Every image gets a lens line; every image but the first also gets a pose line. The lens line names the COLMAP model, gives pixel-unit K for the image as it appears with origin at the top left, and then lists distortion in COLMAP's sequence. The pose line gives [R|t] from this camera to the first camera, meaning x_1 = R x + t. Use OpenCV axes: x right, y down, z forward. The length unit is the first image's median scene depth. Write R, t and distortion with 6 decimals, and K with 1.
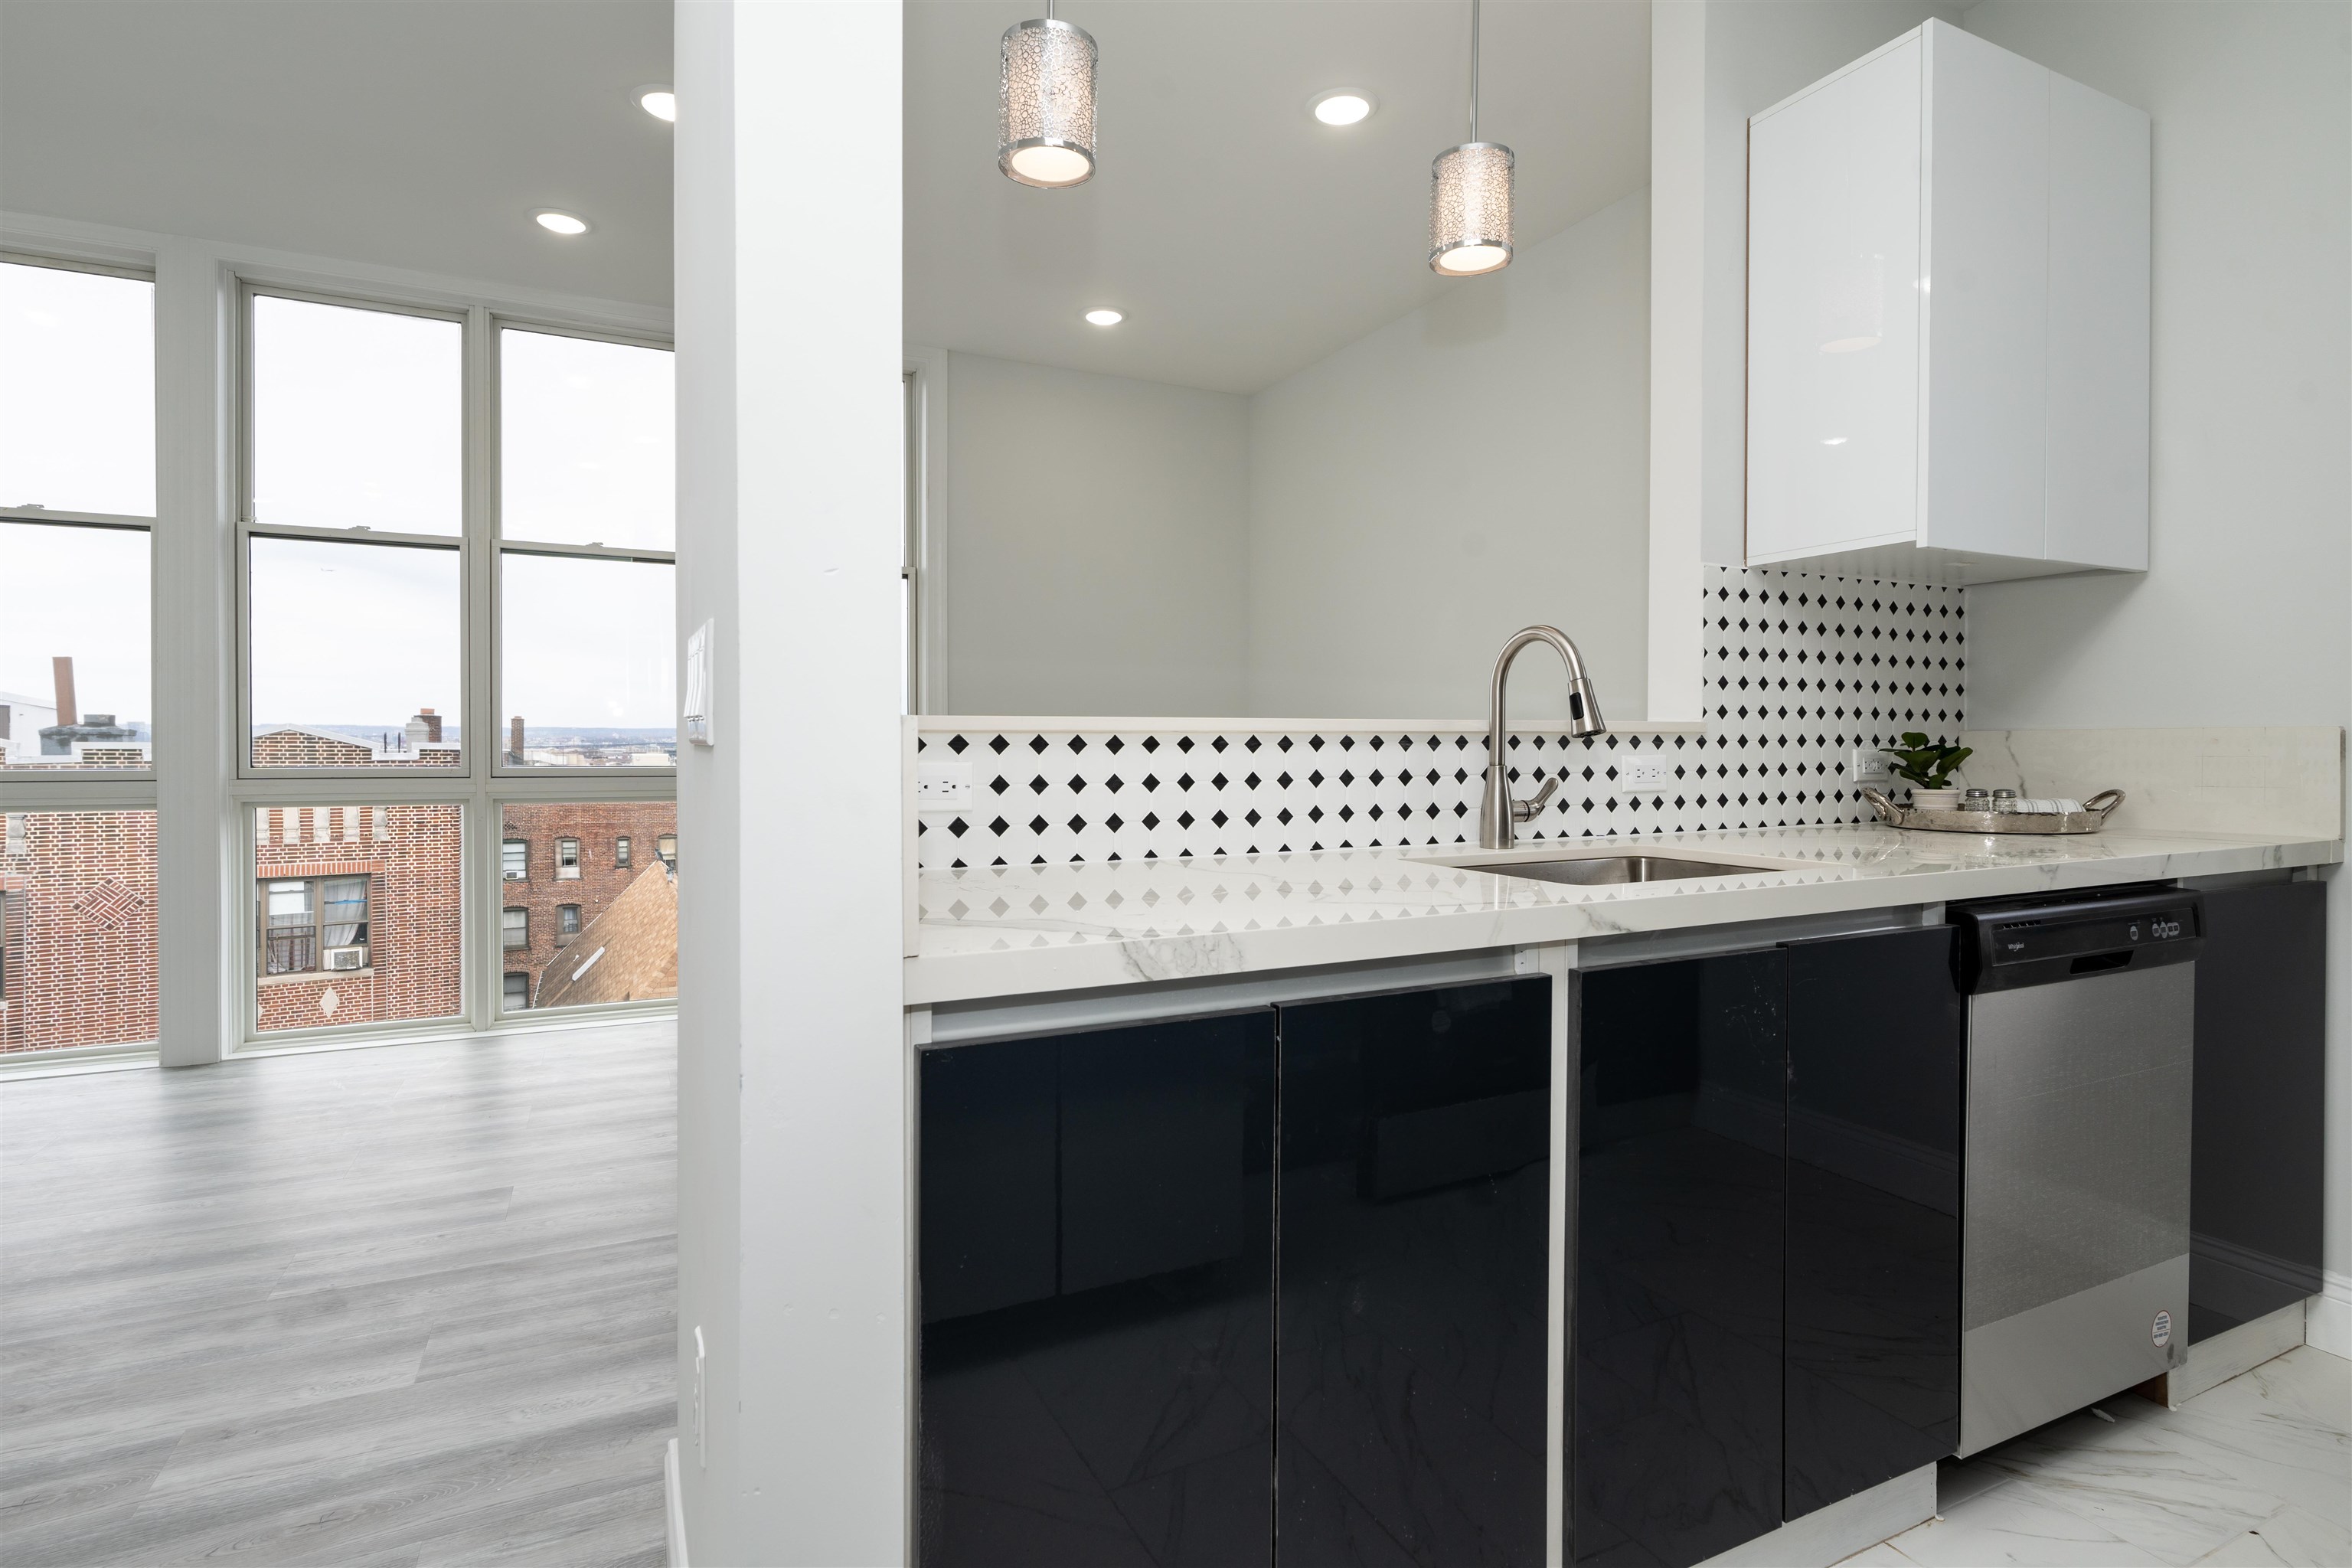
lens RADIAL K [[1133.2, 0, 1160.7], [0, 1133.2, 756.2], [0, 0, 1]] dist [0.001171, -0.000161]
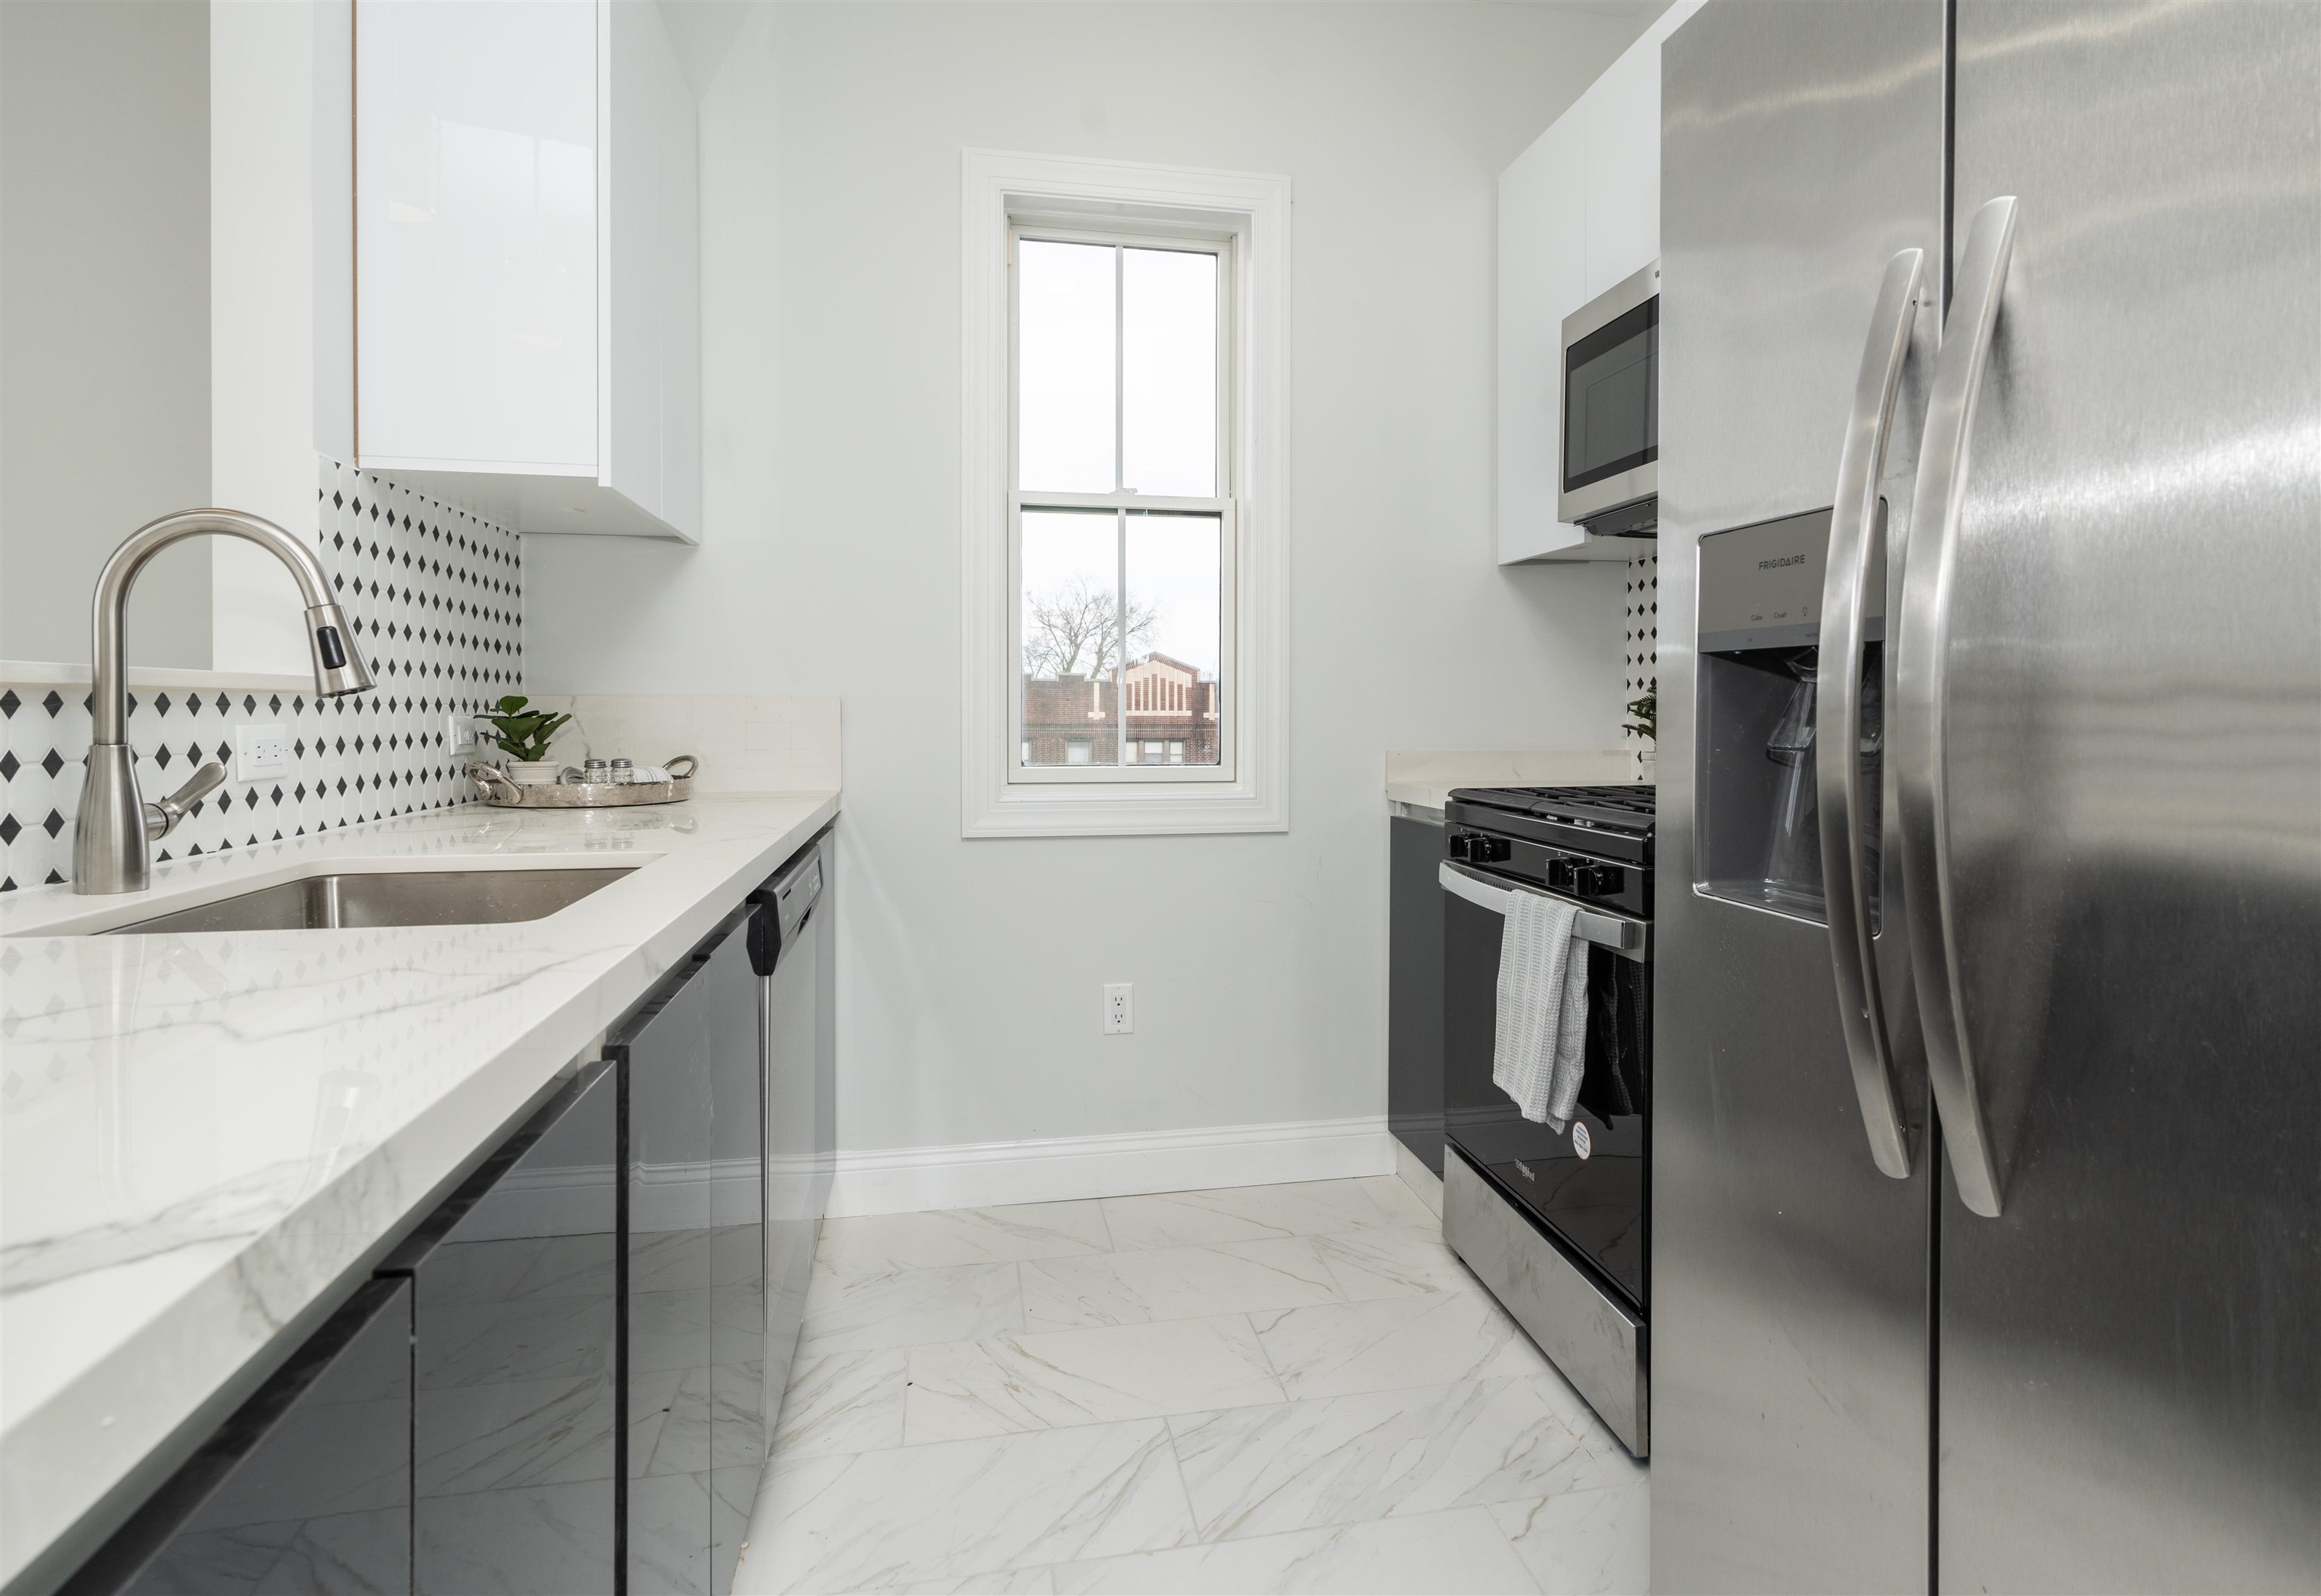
lens RADIAL K [[1283.3, 0, 1216.4], [0, 1283.3, 741.8], [0, 0, 1]] dist [-0.001649, -0.000531]
pose [[0.237863, -0.019957, 0.971094, -0.164642], [0.006401, 0.999799, 0.018979, -0.001431], [-0.971278, 0.001702, 0.237943, 0.264659]]
